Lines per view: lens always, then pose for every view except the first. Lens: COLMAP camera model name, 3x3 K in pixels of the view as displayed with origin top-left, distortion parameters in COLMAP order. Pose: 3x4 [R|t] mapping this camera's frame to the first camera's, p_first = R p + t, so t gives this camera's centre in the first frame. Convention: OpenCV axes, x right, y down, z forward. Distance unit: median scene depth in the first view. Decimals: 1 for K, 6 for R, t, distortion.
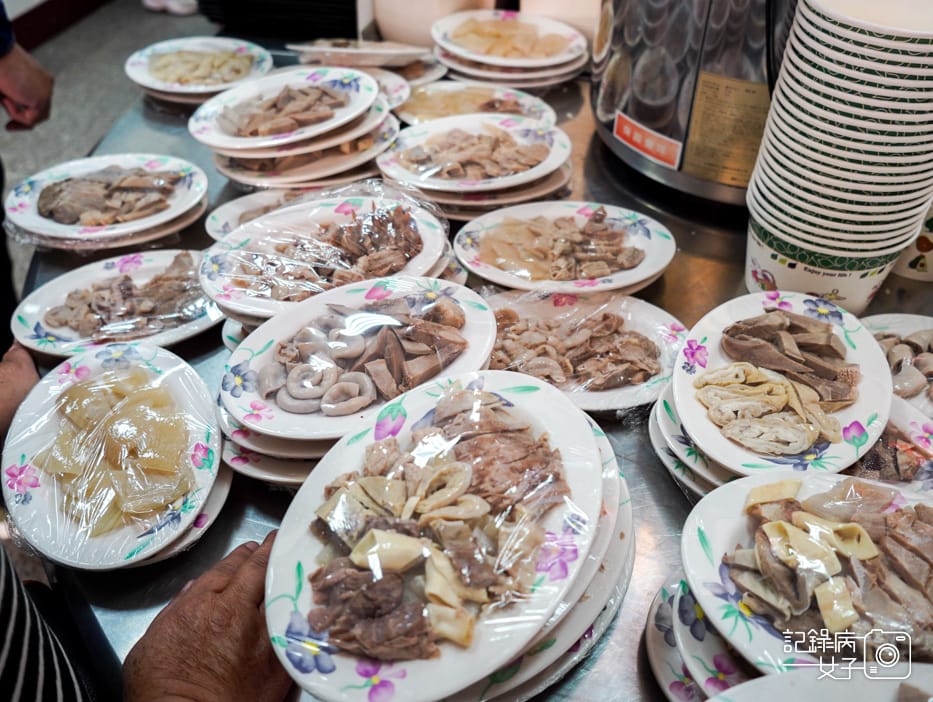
lens RADIAL K [[841.3, 0, 466.5], [0, 841.3, 351.0], [0, 0, 1]] dist [-0.008930, 0.013519]
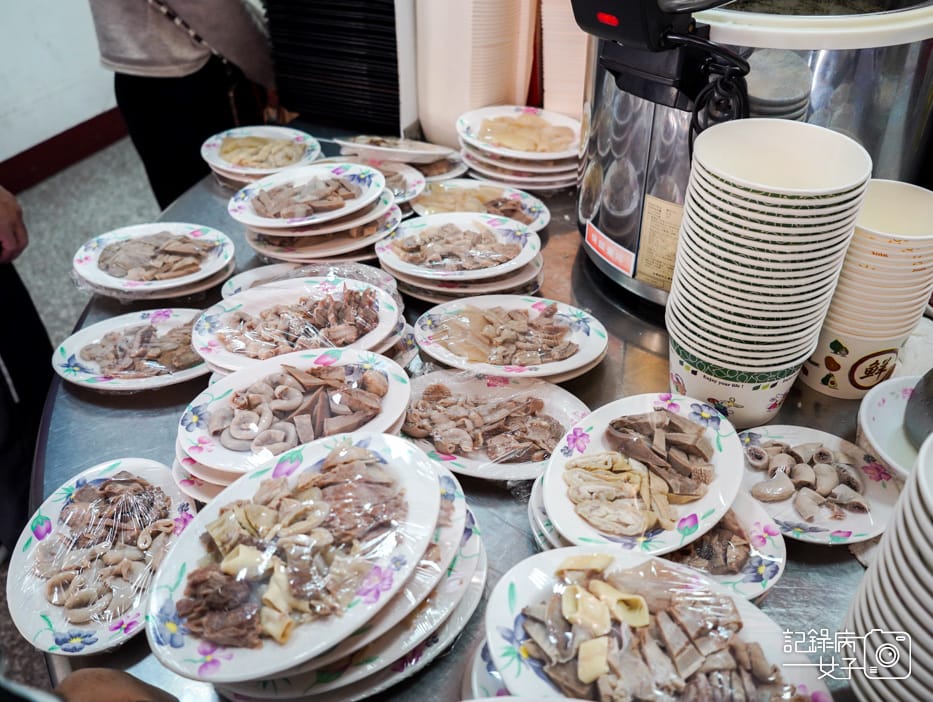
lens RADIAL K [[841.3, 0, 466.5], [0, 841.3, 351.0], [0, 0, 1]] dist [-0.008930, 0.013519]
pose [[0.984959, 0.100363, -0.140649, 0.249114], [-0.110583, 0.991618, -0.066817, -0.021912], [0.132764, 0.081365, 0.987802, -0.160619]]
